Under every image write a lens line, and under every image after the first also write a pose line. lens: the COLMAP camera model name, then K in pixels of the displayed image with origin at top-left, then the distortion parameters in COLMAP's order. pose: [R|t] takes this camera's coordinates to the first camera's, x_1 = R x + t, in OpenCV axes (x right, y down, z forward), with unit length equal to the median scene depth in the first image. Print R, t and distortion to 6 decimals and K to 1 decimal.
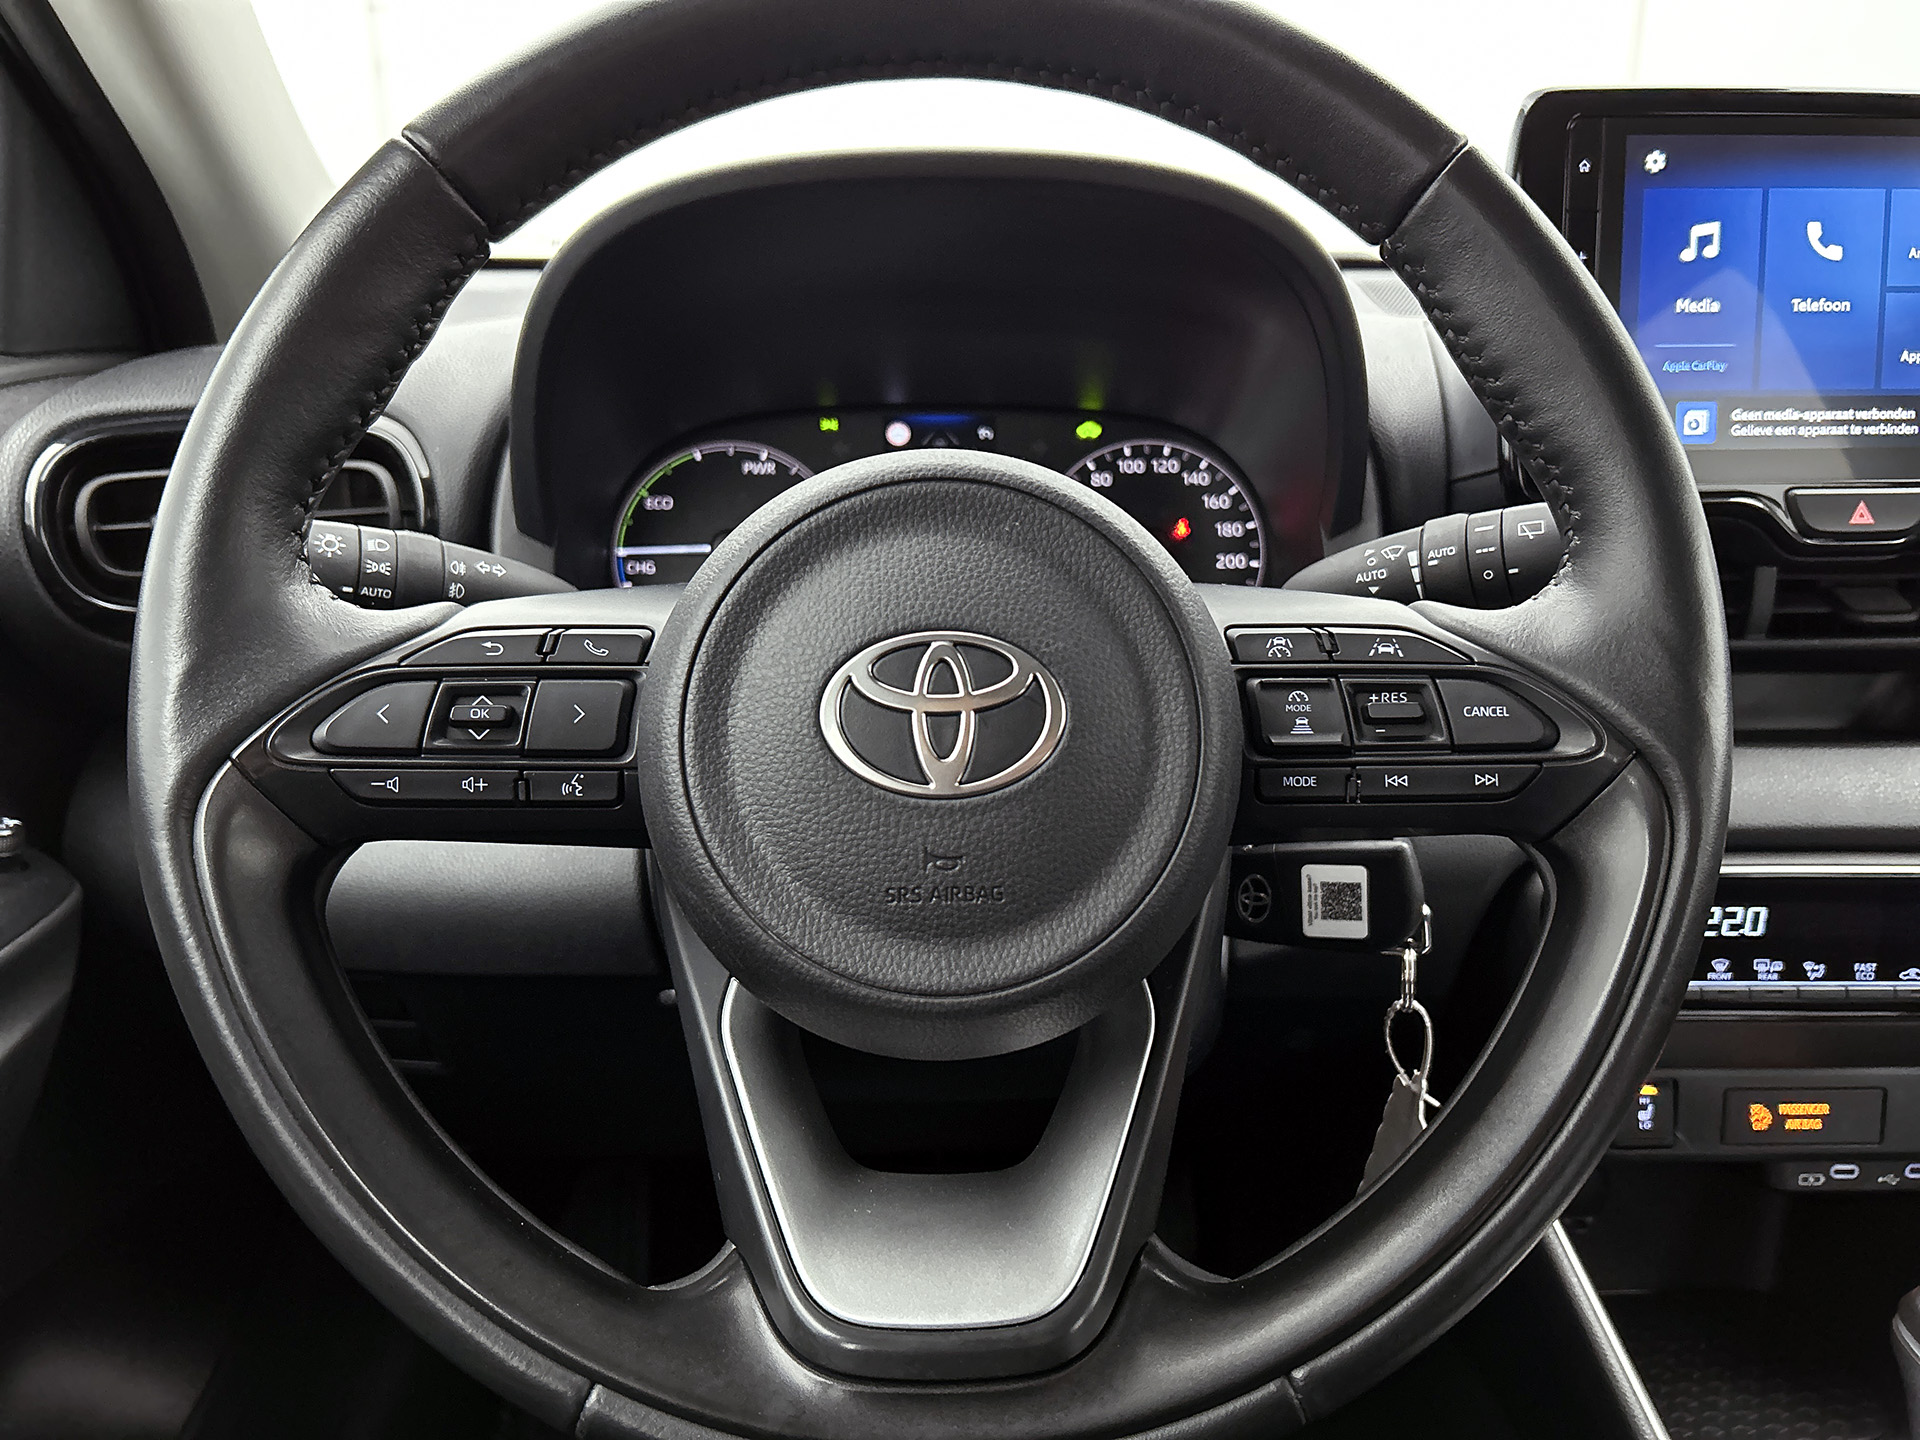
lens RADIAL K [[1469.8, 0, 993.6], [0, 1469.8, 717.6], [0, 0, 1]] dist [0.064262, -0.086113]
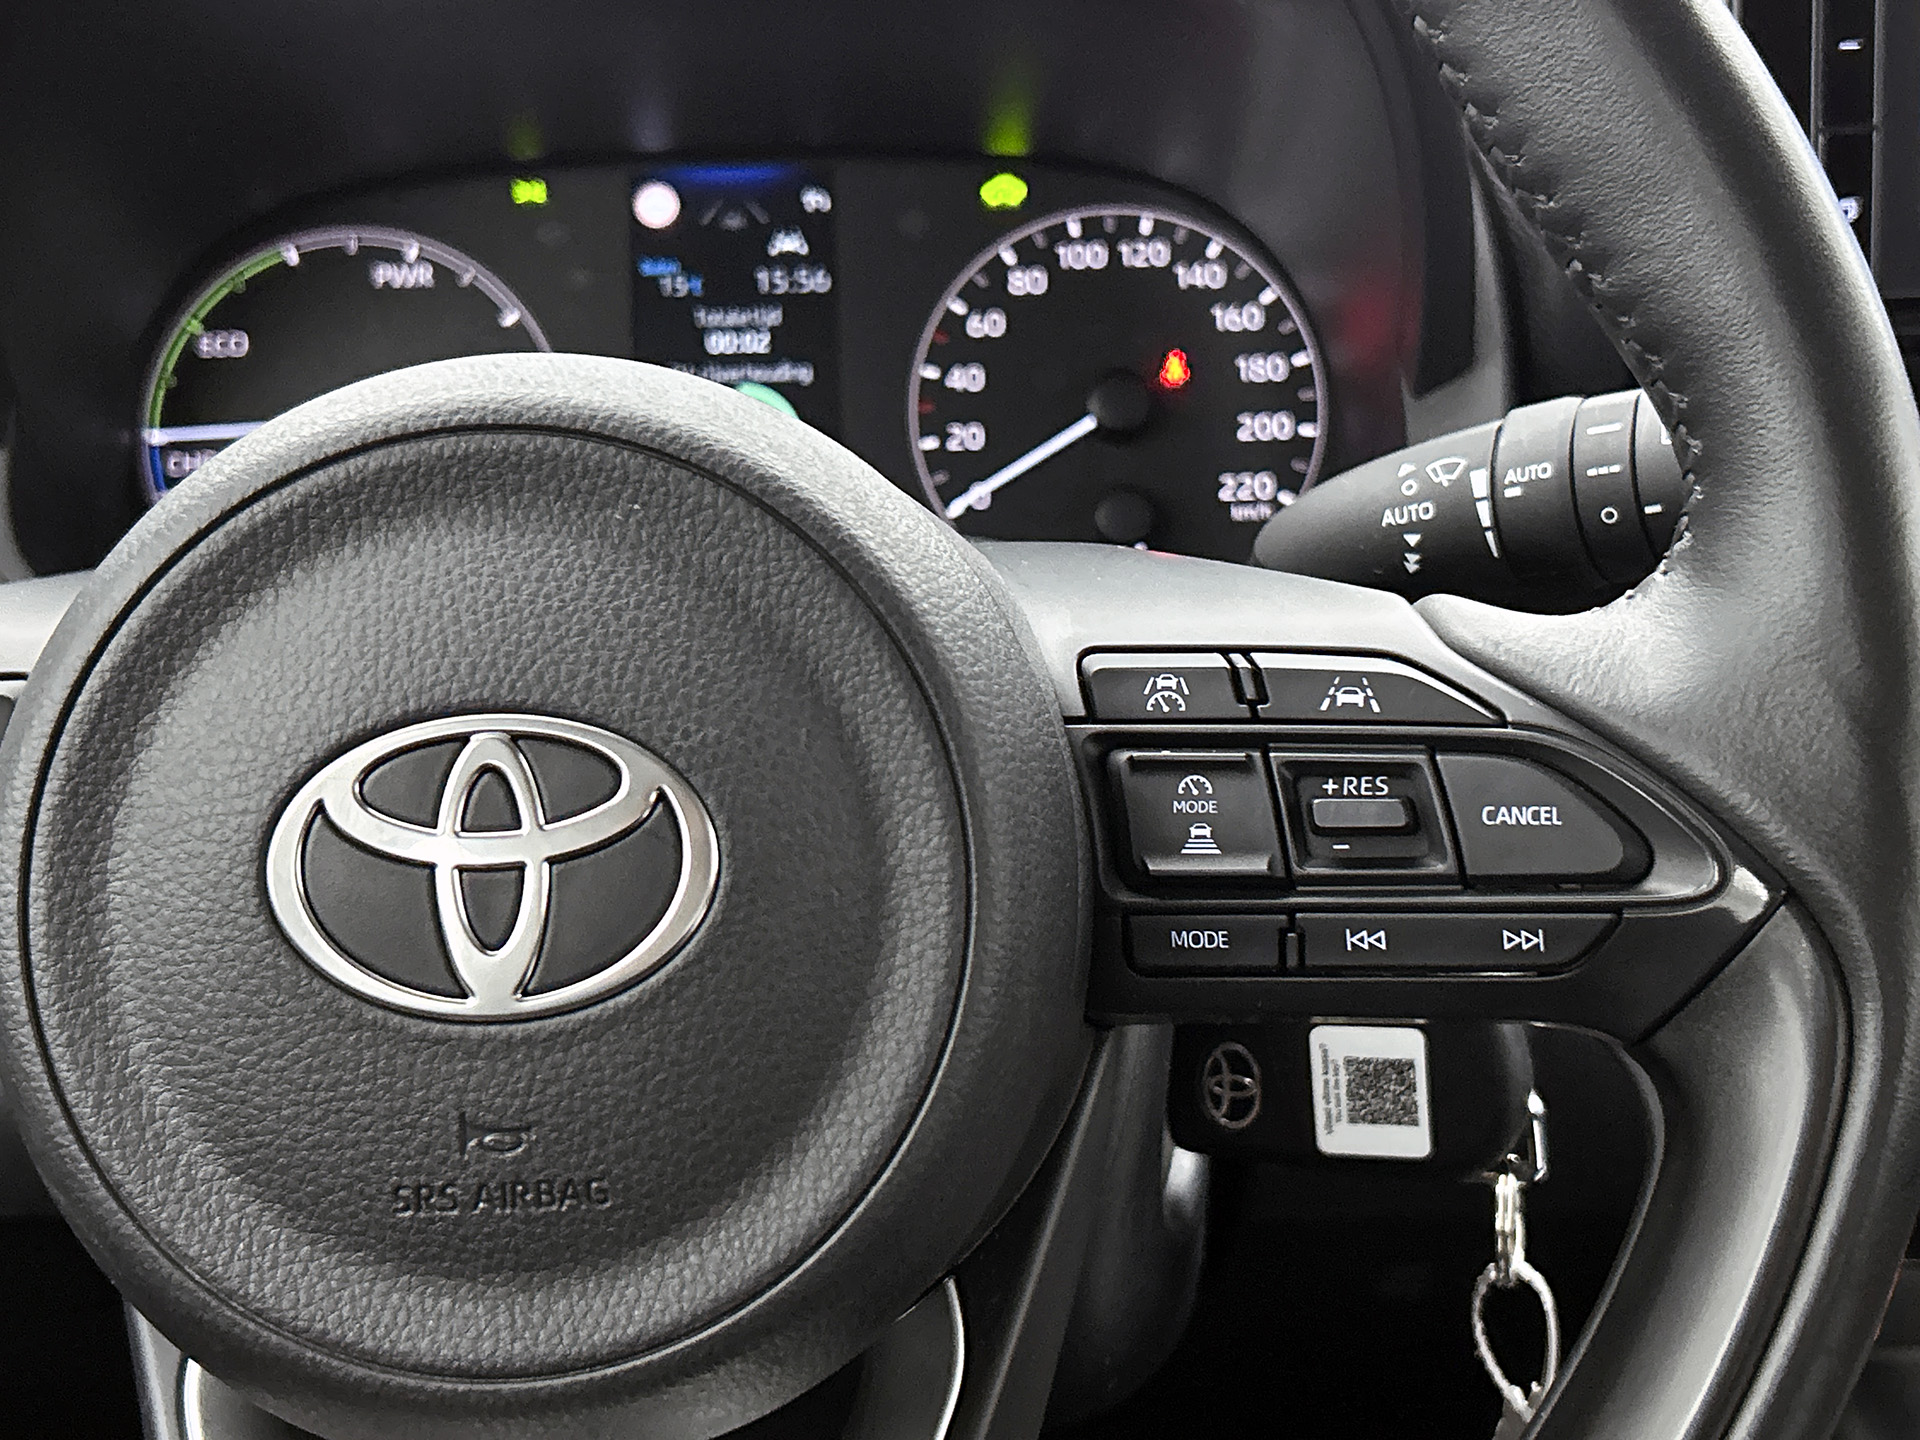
lens RADIAL K [[2609.5, 0, 1009.6], [0, 2609.5, 711.0], [0, 0, 1]] dist [0.219806, -0.926900]
pose [[0.999513, -0.020374, -0.023618, 0.161317], [0.021497, 0.998601, 0.048308, -0.091460], [0.022601, -0.048792, 0.998553, 0.022193]]
